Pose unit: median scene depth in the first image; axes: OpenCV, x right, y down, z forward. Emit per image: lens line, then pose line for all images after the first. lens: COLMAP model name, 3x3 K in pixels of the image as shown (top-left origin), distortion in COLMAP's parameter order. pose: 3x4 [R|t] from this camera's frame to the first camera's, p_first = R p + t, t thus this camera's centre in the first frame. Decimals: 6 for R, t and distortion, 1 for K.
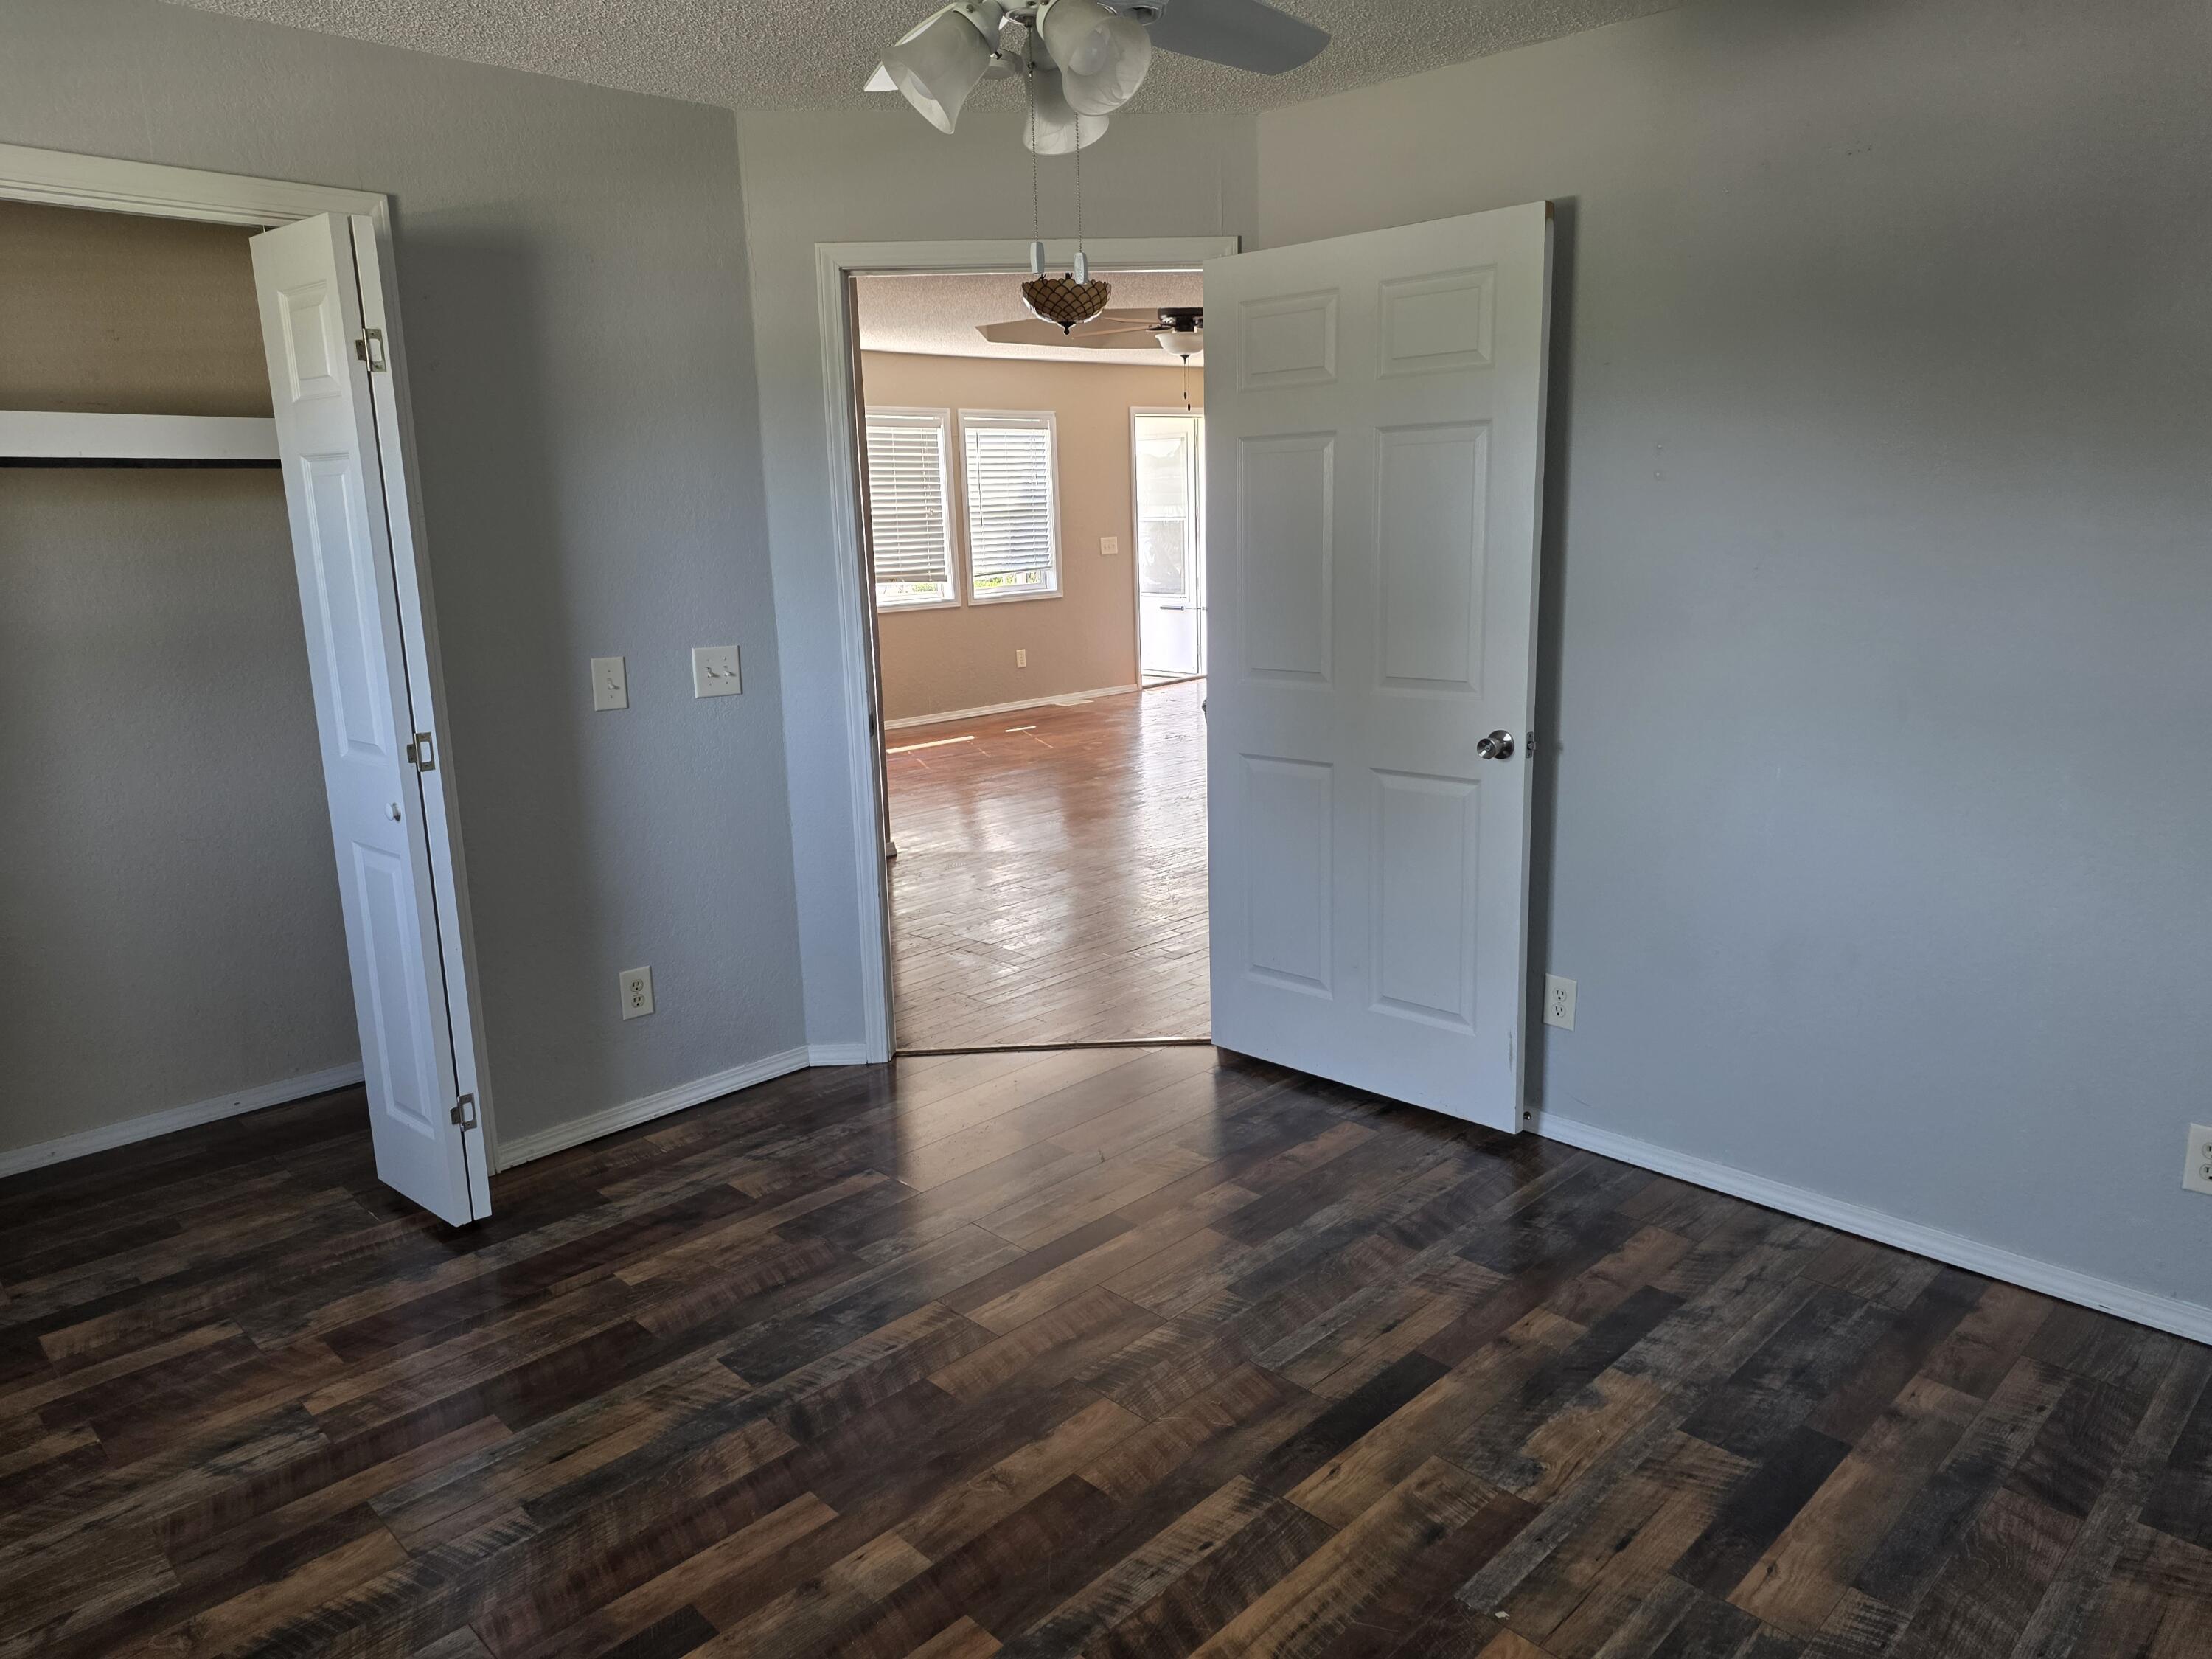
lens RADIAL K [[1481.9, 0, 1111.7], [0, 1481.9, 828.8], [0, 0, 1]] dist [0.056082, -0.037002]
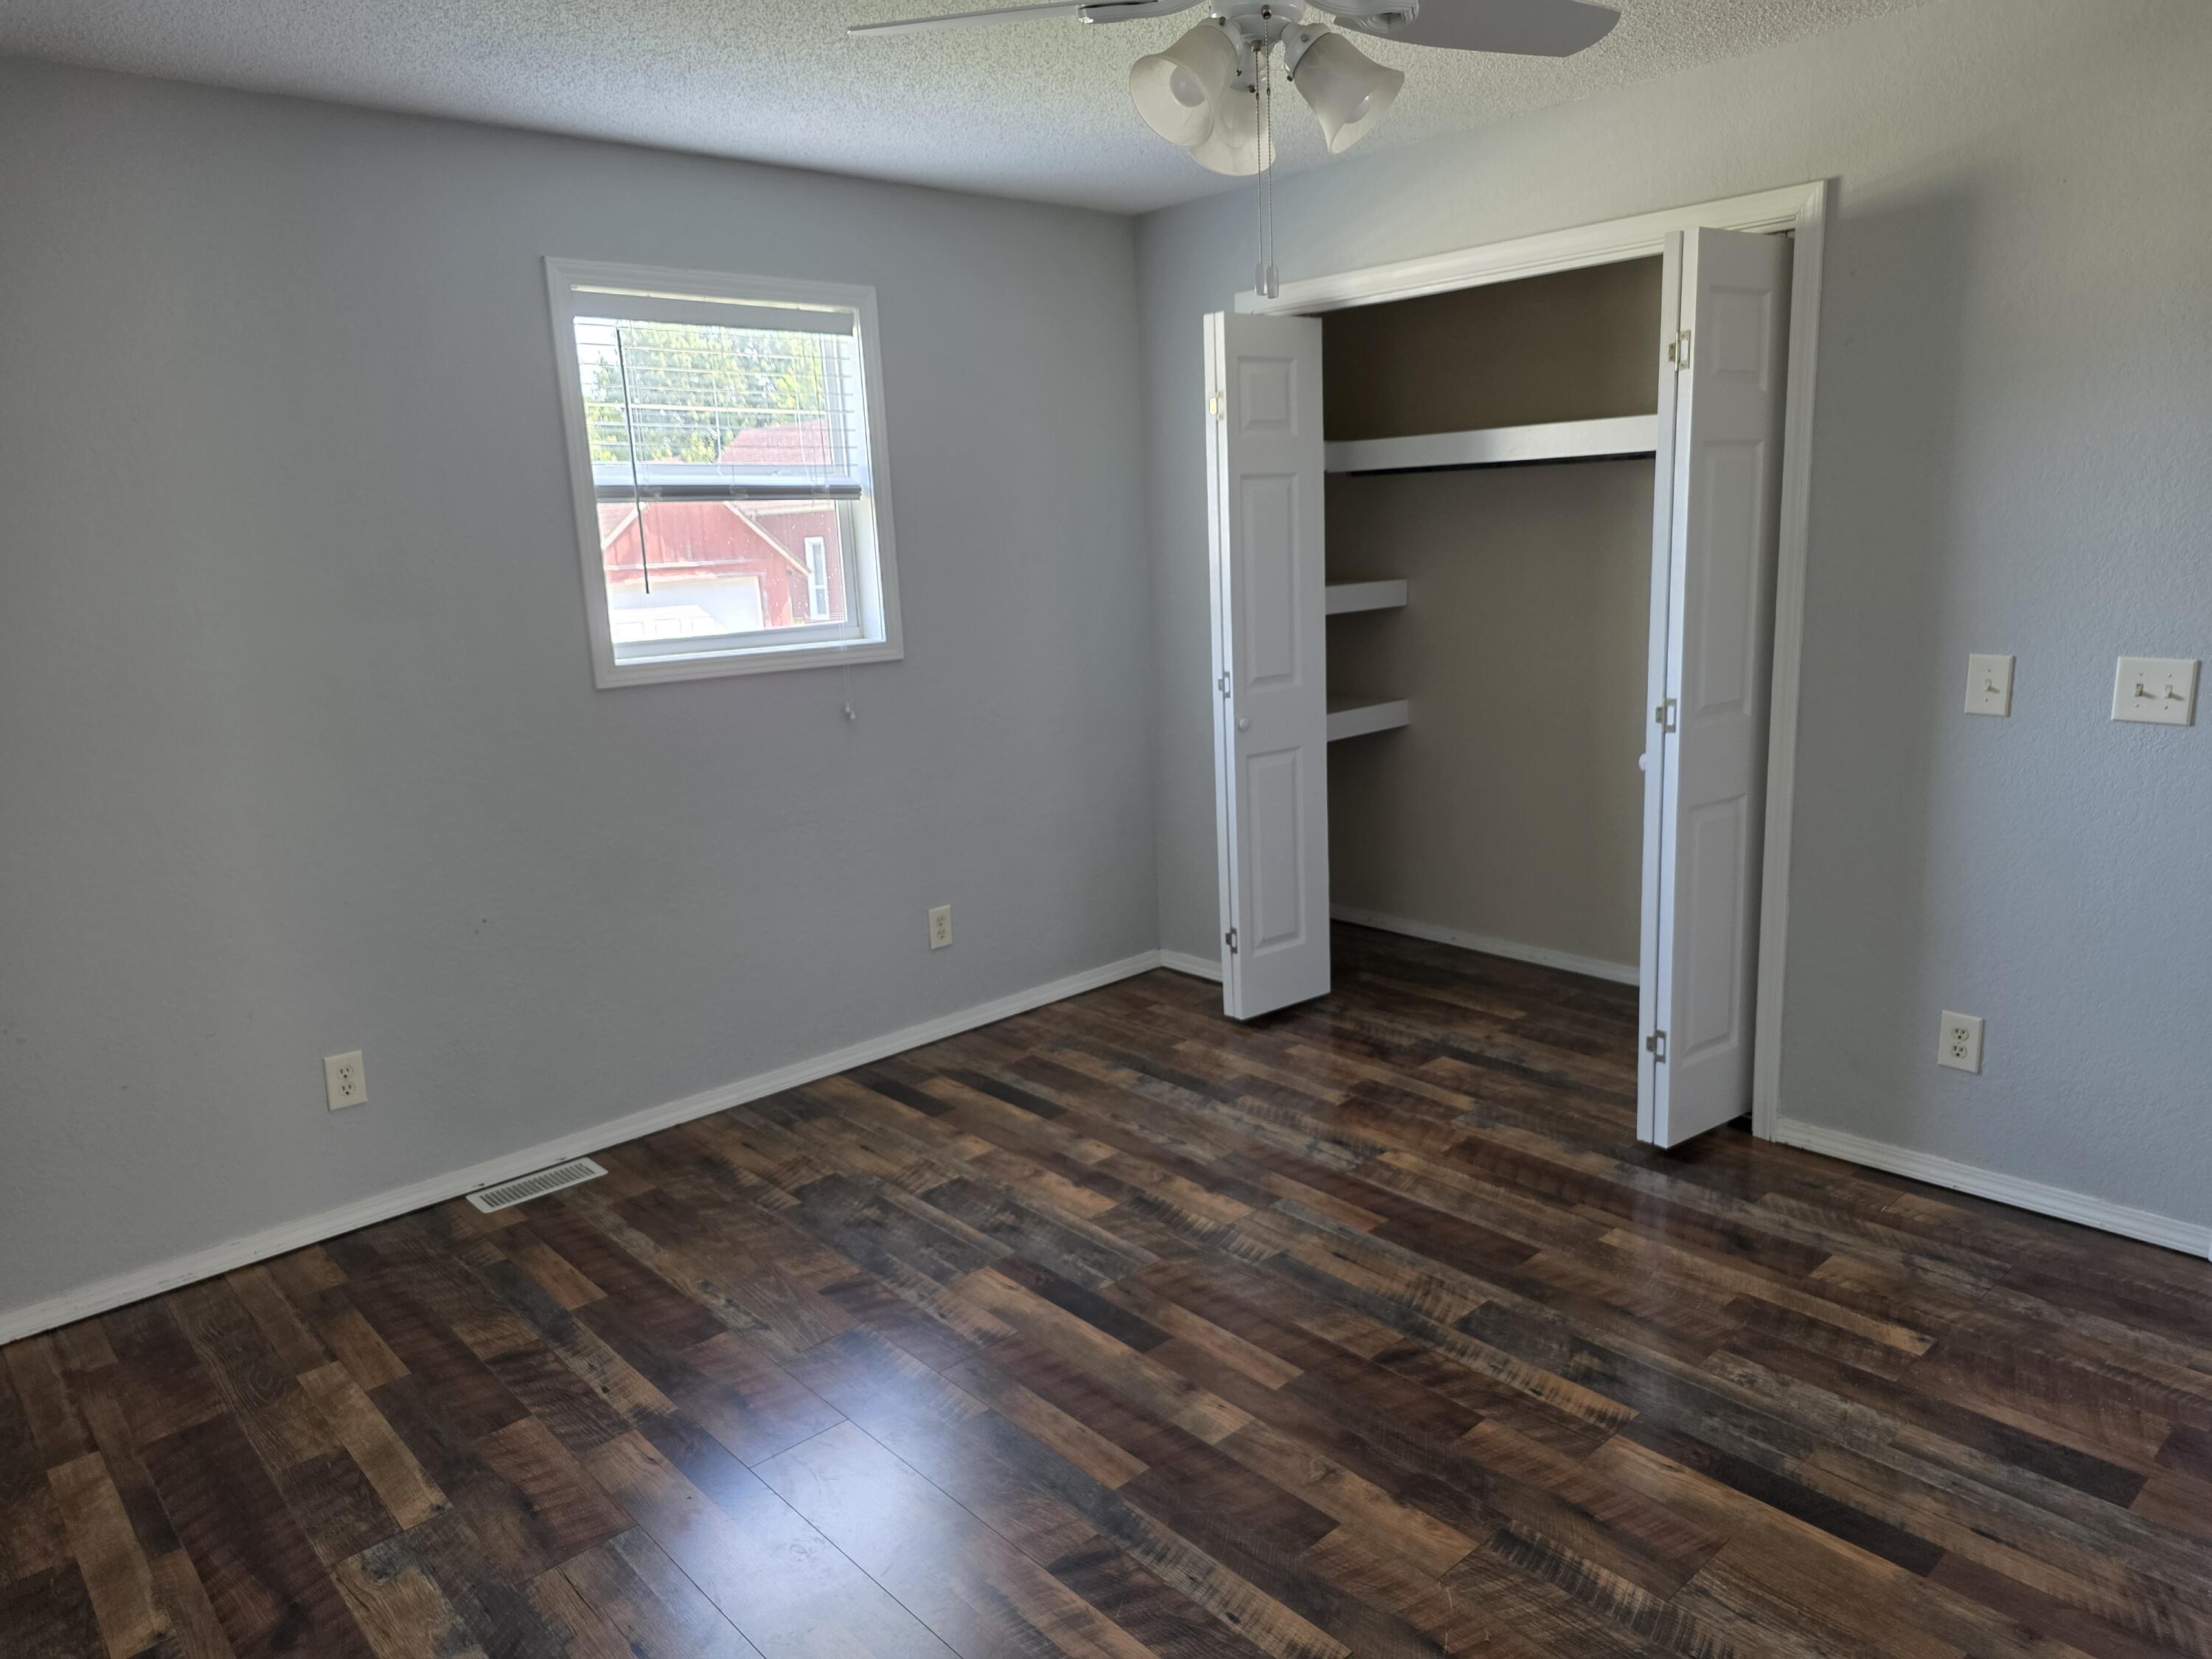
lens RADIAL K [[1481.9, 0, 1117.3], [0, 1481.9, 826.7], [0, 0, 1]] dist [0.056082, -0.037002]
pose [[-0.045041, 0.225844, -0.973122, 0.677231], [-0.172776, 0.957670, 0.230254, -0.162476], [0.983931, 0.178503, -0.004114, 0.645221]]
